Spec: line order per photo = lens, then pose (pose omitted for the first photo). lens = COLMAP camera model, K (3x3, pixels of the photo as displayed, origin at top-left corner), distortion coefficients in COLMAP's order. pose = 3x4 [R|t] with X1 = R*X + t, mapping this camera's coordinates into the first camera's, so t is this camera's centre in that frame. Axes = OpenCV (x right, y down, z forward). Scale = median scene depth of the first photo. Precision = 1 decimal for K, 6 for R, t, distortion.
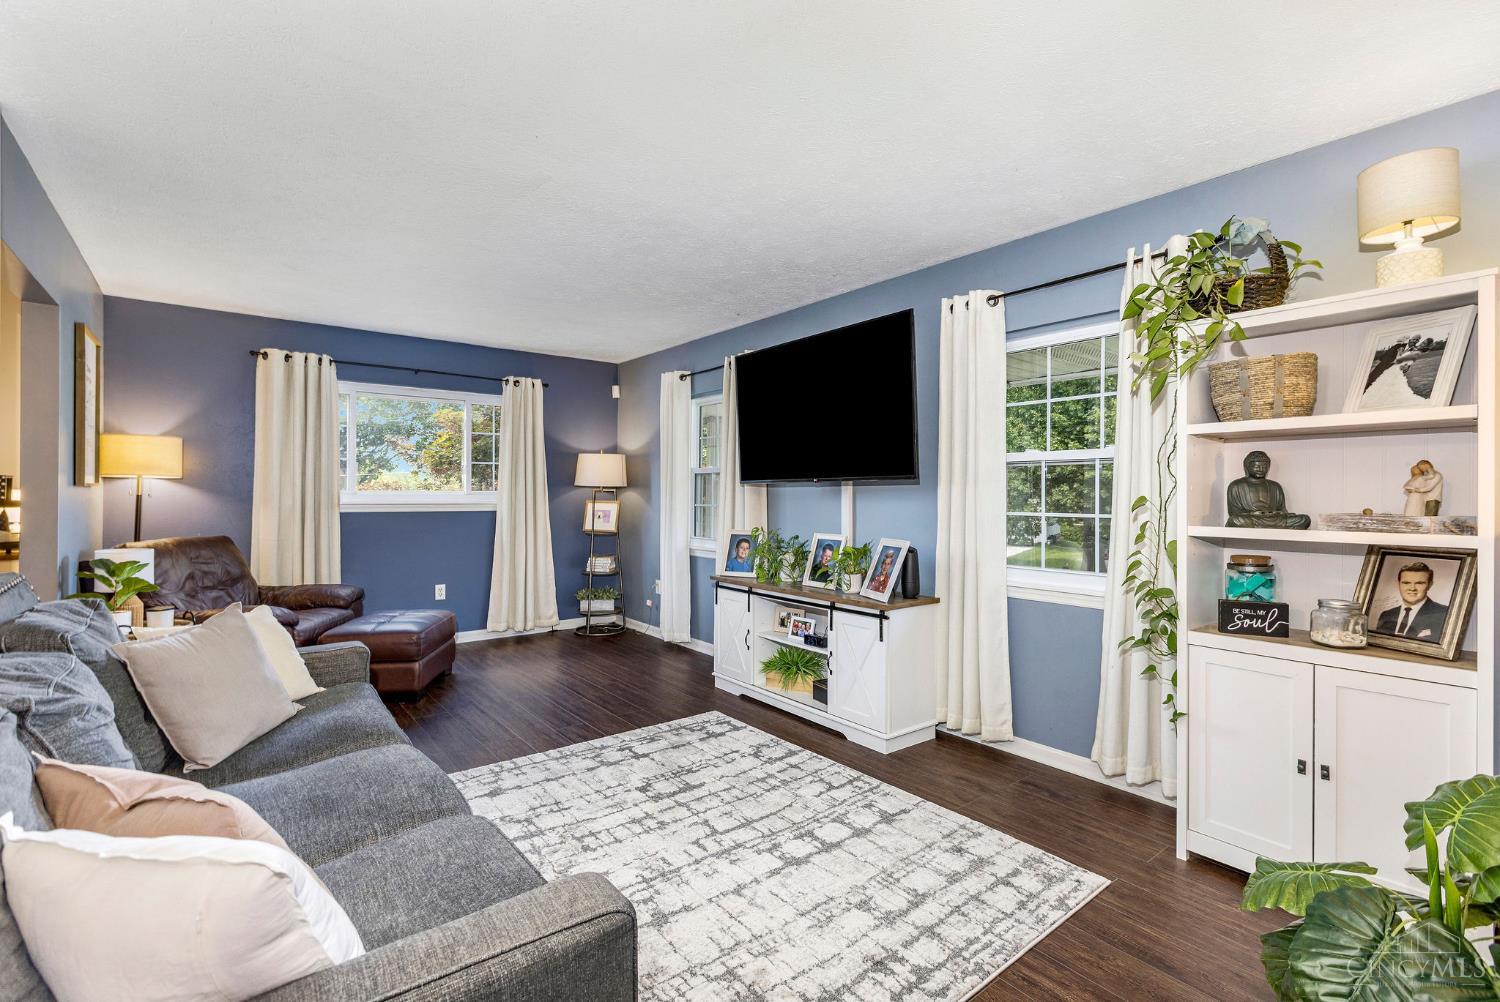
lens RADIAL K [[680.3, 0, 754.0], [0, 680.3, 489.3], [0, 0, 1]] dist [0.001650, 0.000190]
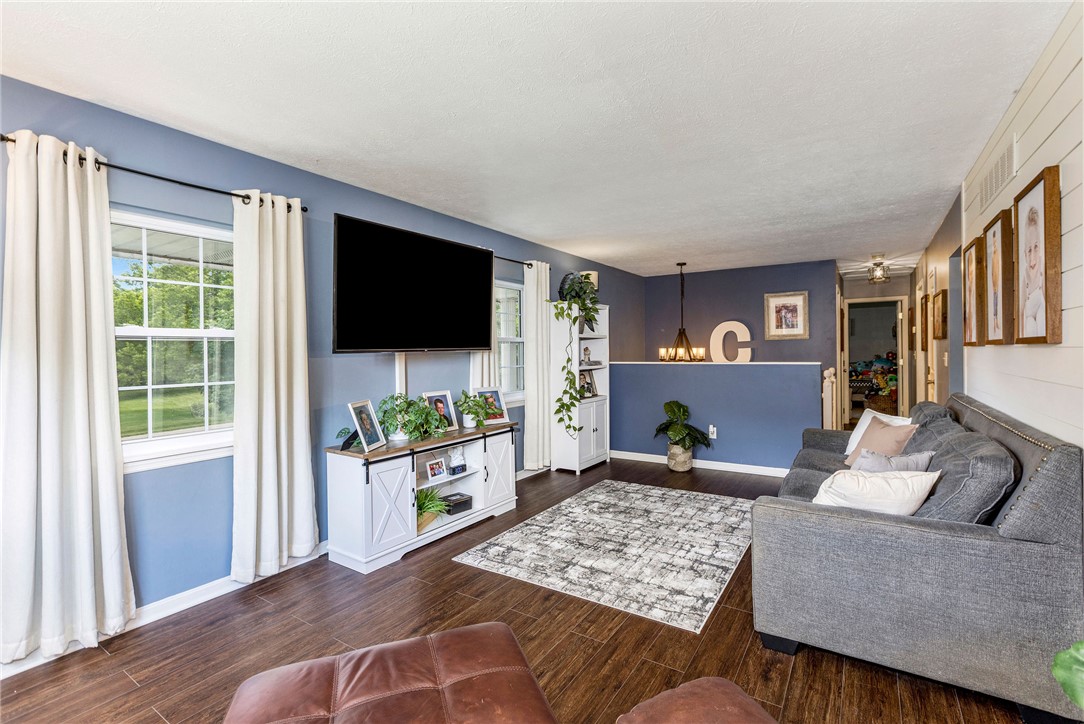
lens RADIAL K [[491.6, 0, 544.9], [0, 491.6, 353.6], [0, 0, 1]] dist [0.001650, 0.000190]
pose [[-0.307410, 0.010265, 0.951522, -0.804664], [0.024211, 0.999702, -0.002963, 0.003606], [-0.951269, 0.022126, -0.307567, 1.032597]]
